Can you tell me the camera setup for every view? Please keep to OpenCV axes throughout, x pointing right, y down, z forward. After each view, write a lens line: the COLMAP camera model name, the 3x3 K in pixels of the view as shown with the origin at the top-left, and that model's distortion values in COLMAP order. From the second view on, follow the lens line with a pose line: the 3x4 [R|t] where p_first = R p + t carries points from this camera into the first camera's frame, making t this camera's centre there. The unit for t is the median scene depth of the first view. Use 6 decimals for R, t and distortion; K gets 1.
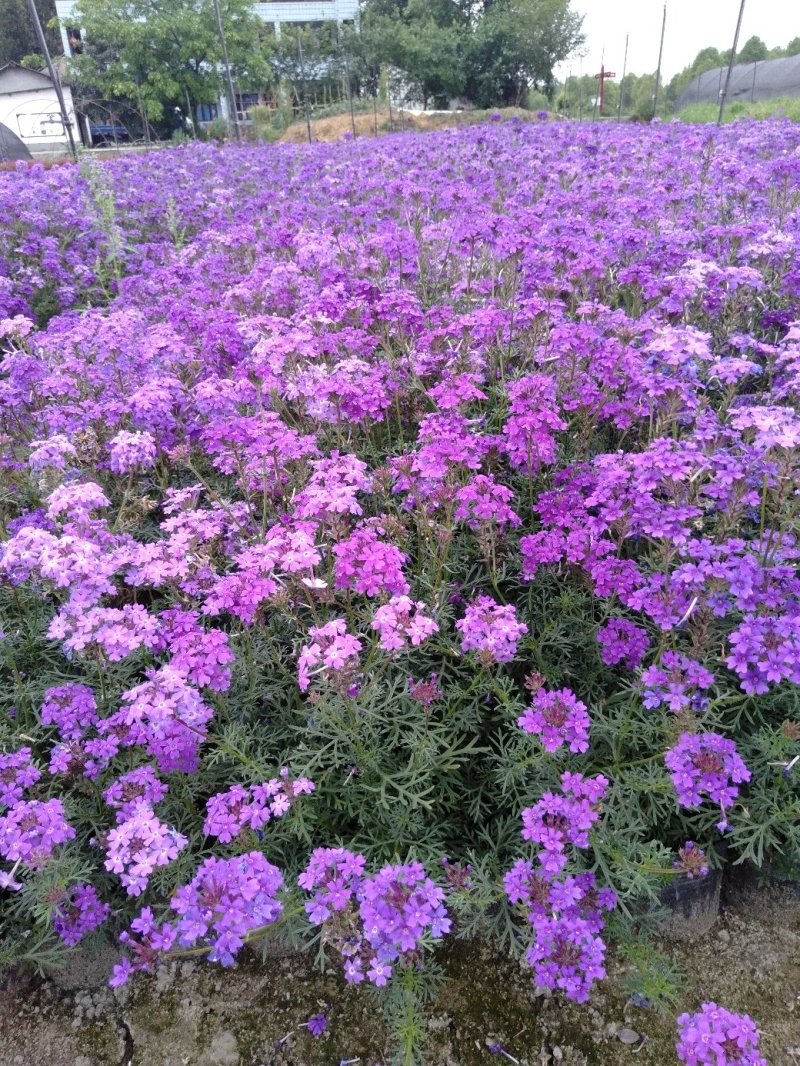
lens RADIAL K [[872.1, 0, 394.1], [0, 872.1, 524.7], [0, 0, 1]] dist [0.052856, -0.044410]
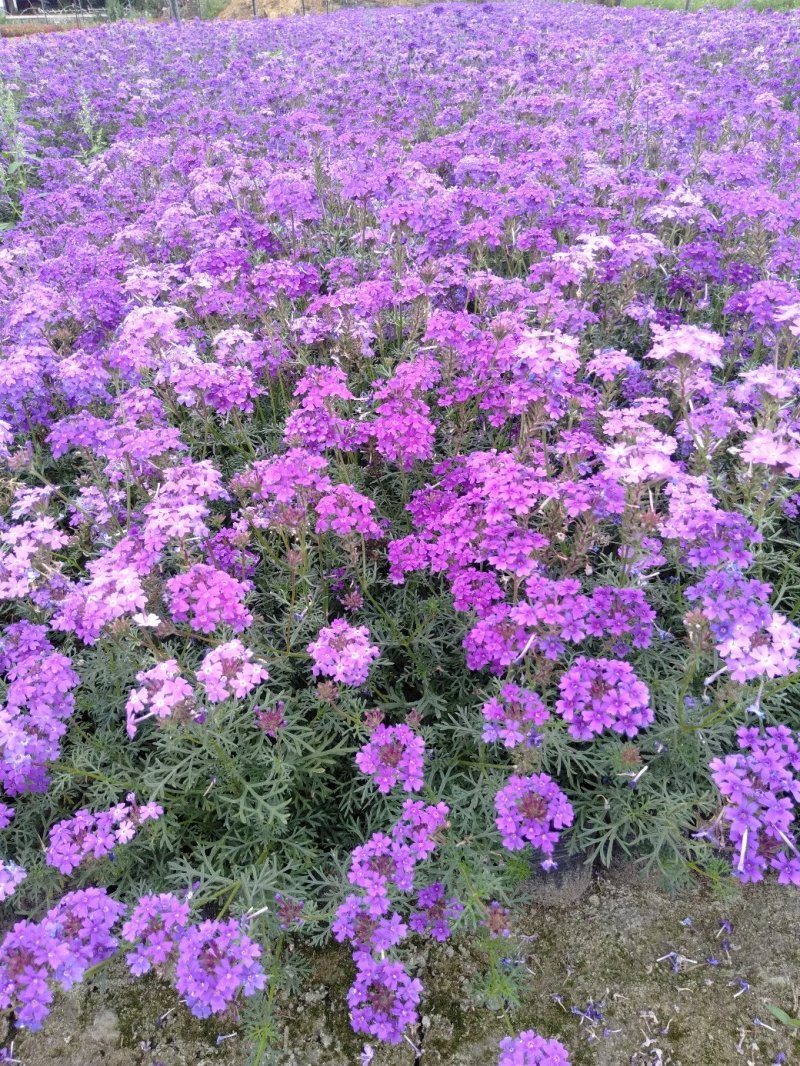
lens RADIAL K [[872.1, 0, 398.8], [0, 872.1, 533.4], [0, 0, 1]] dist [0.052856, -0.044410]
pose [[0.998735, -0.002740, 0.050205, 0.107915], [-0.003432, 0.992470, 0.122440, -0.115067], [-0.050162, -0.122457, 0.991205, 0.033187]]
